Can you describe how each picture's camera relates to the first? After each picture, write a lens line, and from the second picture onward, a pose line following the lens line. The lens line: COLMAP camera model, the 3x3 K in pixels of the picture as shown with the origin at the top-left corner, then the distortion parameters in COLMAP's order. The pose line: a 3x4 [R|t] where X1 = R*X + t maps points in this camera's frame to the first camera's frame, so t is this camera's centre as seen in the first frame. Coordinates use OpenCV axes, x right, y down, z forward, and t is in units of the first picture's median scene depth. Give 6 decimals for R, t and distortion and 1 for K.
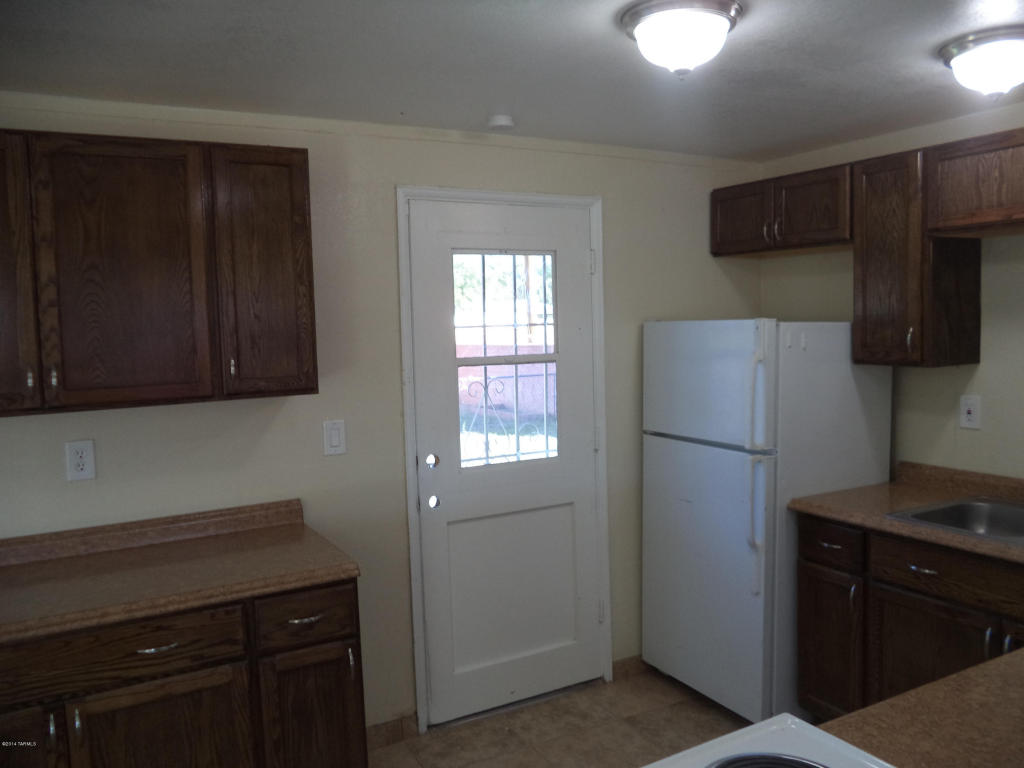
lens RADIAL K [[831.4, 0, 503.4], [0, 831.4, 382.4], [0, 0, 1]] dist [-0.003174, -0.036076]
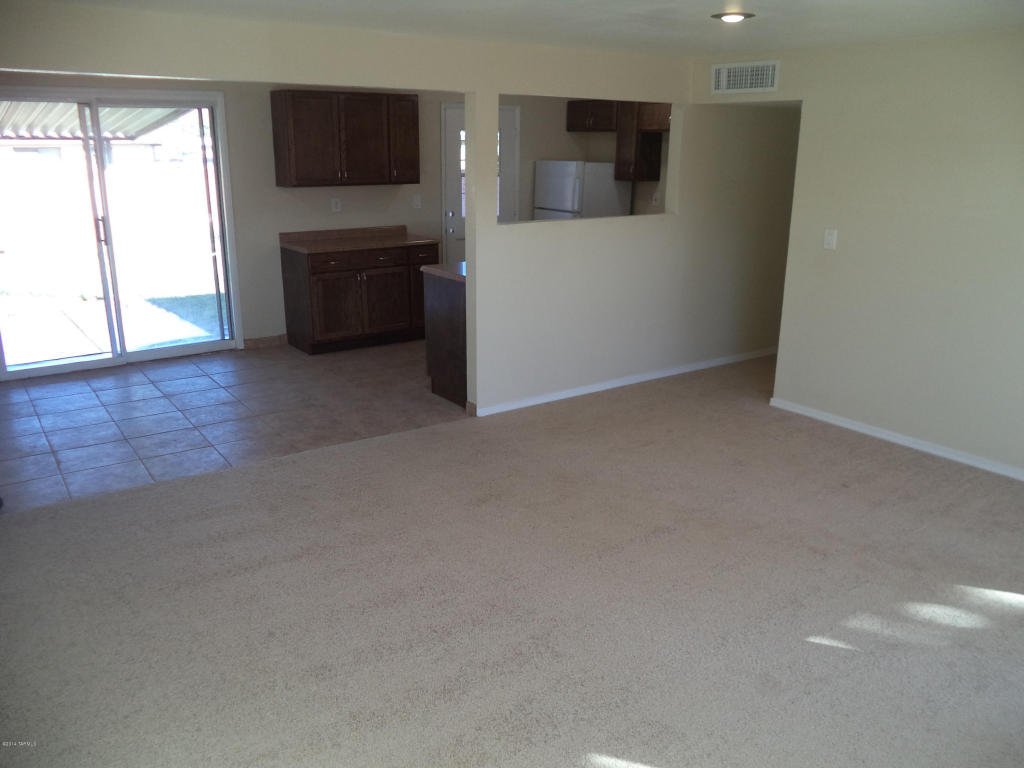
lens RADIAL K [[831.4, 0, 503.4], [0, 831.4, 382.4], [0, 0, 1]] dist [-0.003174, -0.036076]
pose [[0.993901, 0.002765, 0.110240, -0.216606], [-0.024631, 0.979995, 0.197494, 0.096983], [-0.107489, -0.199005, 0.974086, -1.681727]]
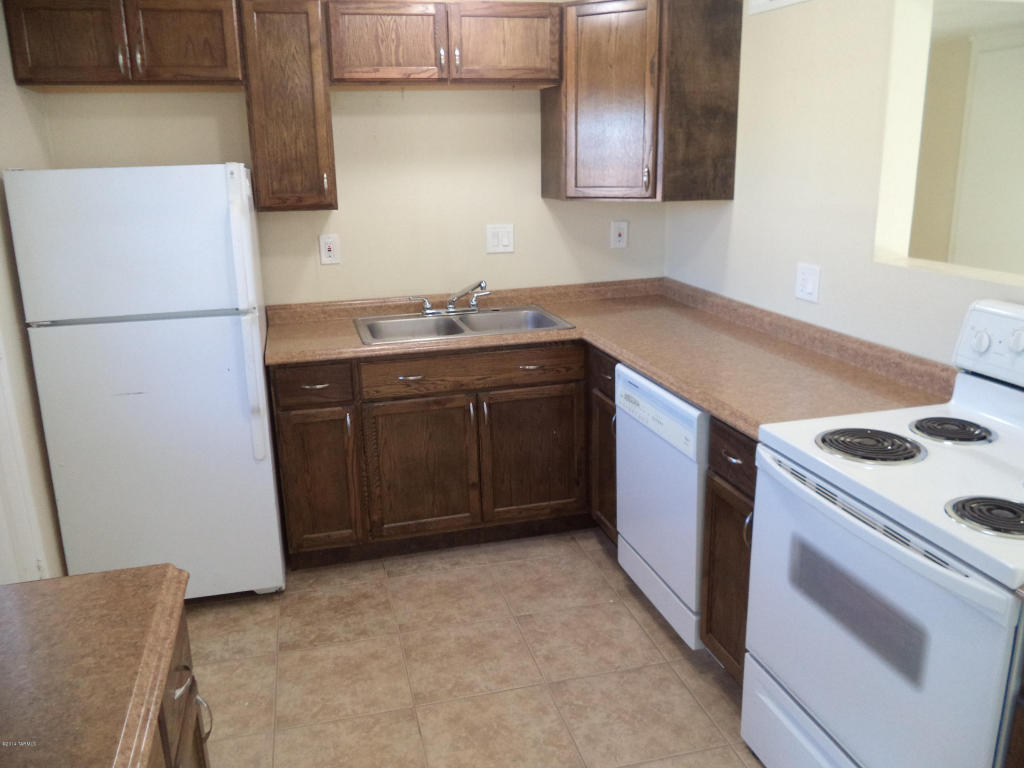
lens RADIAL K [[831.4, 0, 503.4], [0, 831.4, 382.4], [0, 0, 1]] dist [-0.003174, -0.036076]
pose [[0.247636, -0.234404, 0.940070, -0.508976], [0.091685, 0.971607, 0.218116, -0.014680], [-0.964505, 0.032177, 0.262097, 0.480668]]
